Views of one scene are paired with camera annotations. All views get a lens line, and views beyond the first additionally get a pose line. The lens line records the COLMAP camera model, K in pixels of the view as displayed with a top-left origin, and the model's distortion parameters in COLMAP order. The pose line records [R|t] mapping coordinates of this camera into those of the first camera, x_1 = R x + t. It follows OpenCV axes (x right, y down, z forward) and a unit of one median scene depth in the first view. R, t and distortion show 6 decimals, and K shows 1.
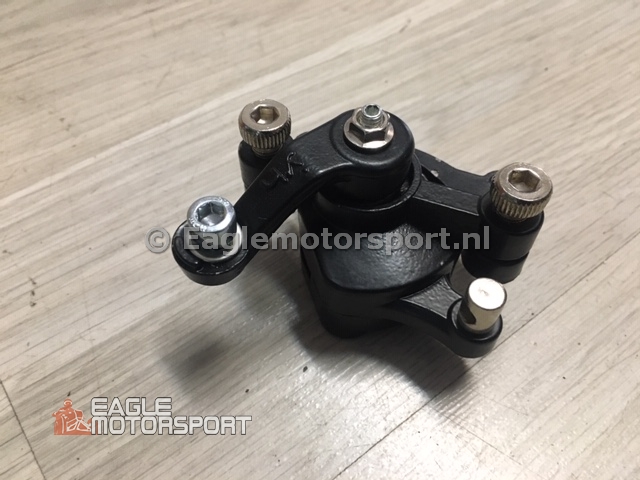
lens RADIAL K [[547.9, 0, 322.6], [0, 547.9, 250.9], [0, 0, 1]] dist [0.077202, -0.124863]
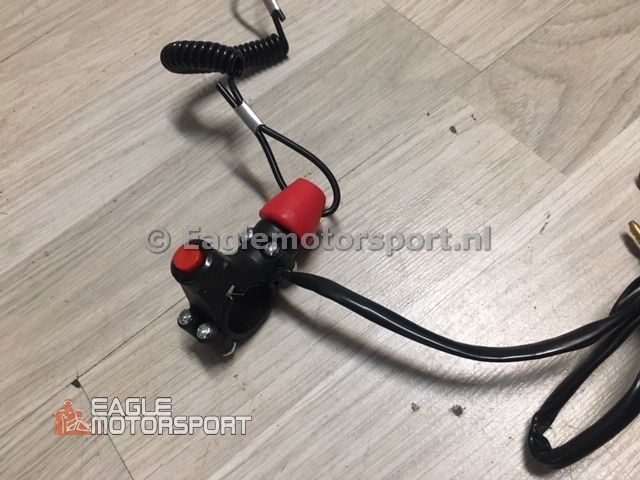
lens RADIAL K [[547.9, 0, 321.4], [0, 547.9, 241.6], [0, 0, 1]] dist [0.077202, -0.124863]
pose [[0.990623, -0.078020, -0.112154, -0.155920], [0.093279, 0.986034, 0.137972, -0.621188], [0.099823, -0.147140, 0.984066, -0.017376]]
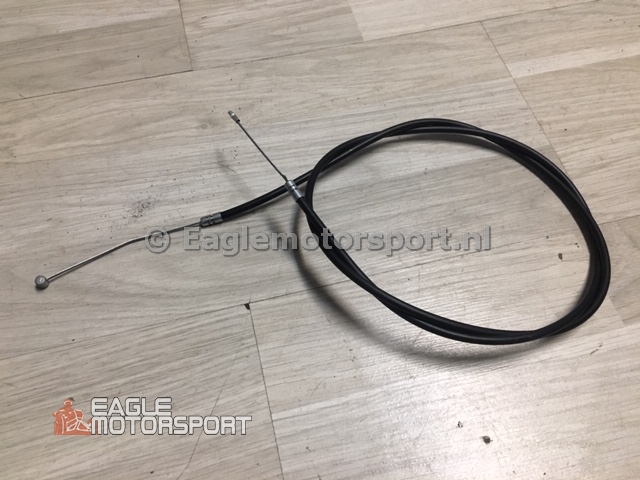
lens RADIAL K [[547.9, 0, 321.6], [0, 547.9, 241.1], [0, 0, 1]] dist [0.077202, -0.124863]
pose [[0.919305, 0.349201, -0.181486, -0.362315], [-0.329826, 0.935219, 0.128762, -0.691335], [0.214693, -0.058512, 0.974927, -0.529391]]
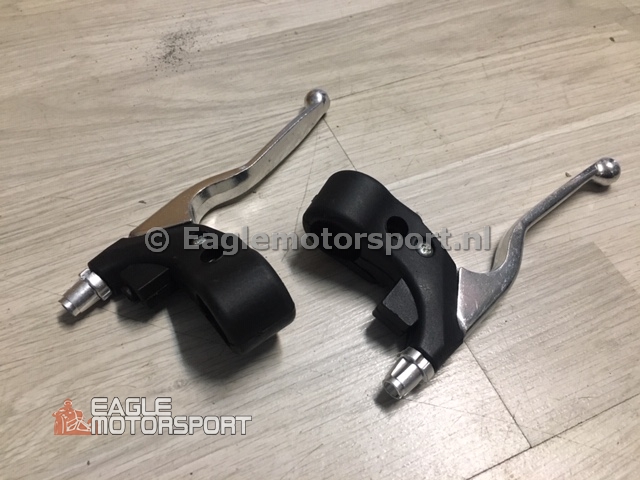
lens RADIAL K [[547.9, 0, 320.0], [0, 547.9, 242.9], [0, 0, 1]] dist [0.077202, -0.124863]
pose [[0.972129, 0.209978, -0.104277, -0.540628], [-0.209533, 0.977681, 0.015329, 0.097920], [0.105168, 0.006948, 0.994430, -0.487839]]
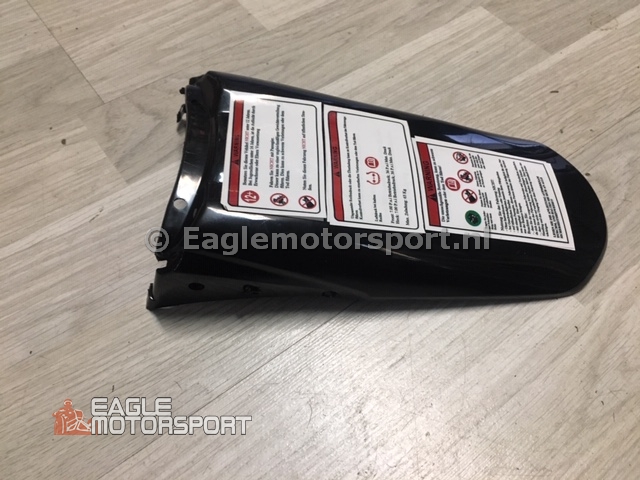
lens RADIAL K [[547.9, 0, 322.3], [0, 547.9, 237.7], [0, 0, 1]] dist [0.077202, -0.124863]
pose [[0.999382, 0.020372, 0.028656, 0.729011], [-0.021450, 0.999053, 0.037848, -0.470222], [-0.027858, -0.038439, 0.998873, -0.353674]]
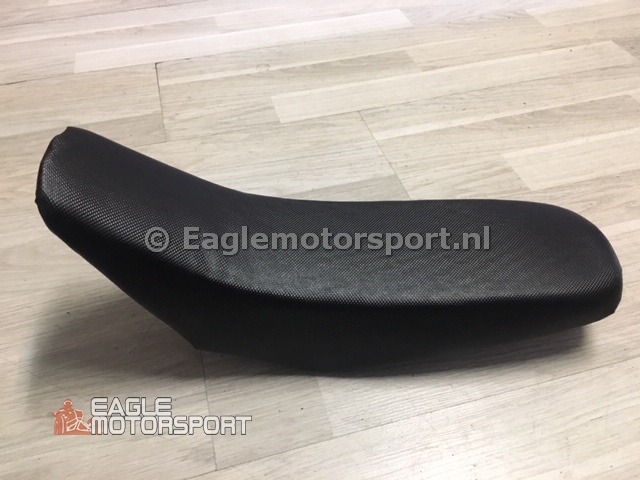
lens RADIAL K [[547.9, 0, 324.1], [0, 547.9, 238.2], [0, 0, 1]] dist [0.077202, -0.124863]
pose [[0.928325, 0.255915, -0.269667, 0.423774], [-0.299632, 0.944424, -0.135218, -0.187500], [0.220076, 0.206327, 0.953413, -1.269804]]
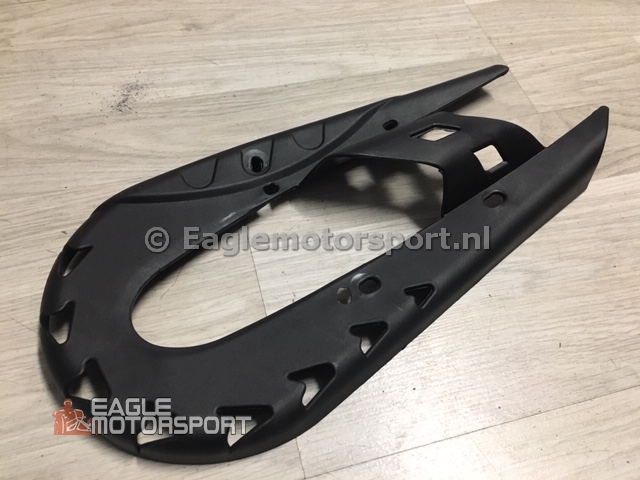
lens RADIAL K [[547.9, 0, 322.7], [0, 547.9, 240.4], [0, 0, 1]] dist [0.077202, -0.124863]
pose [[0.926364, 0.345911, -0.148981, -0.161424], [-0.343265, 0.938210, 0.043954, -0.191949], [0.154979, 0.010422, 0.987863, -0.715636]]
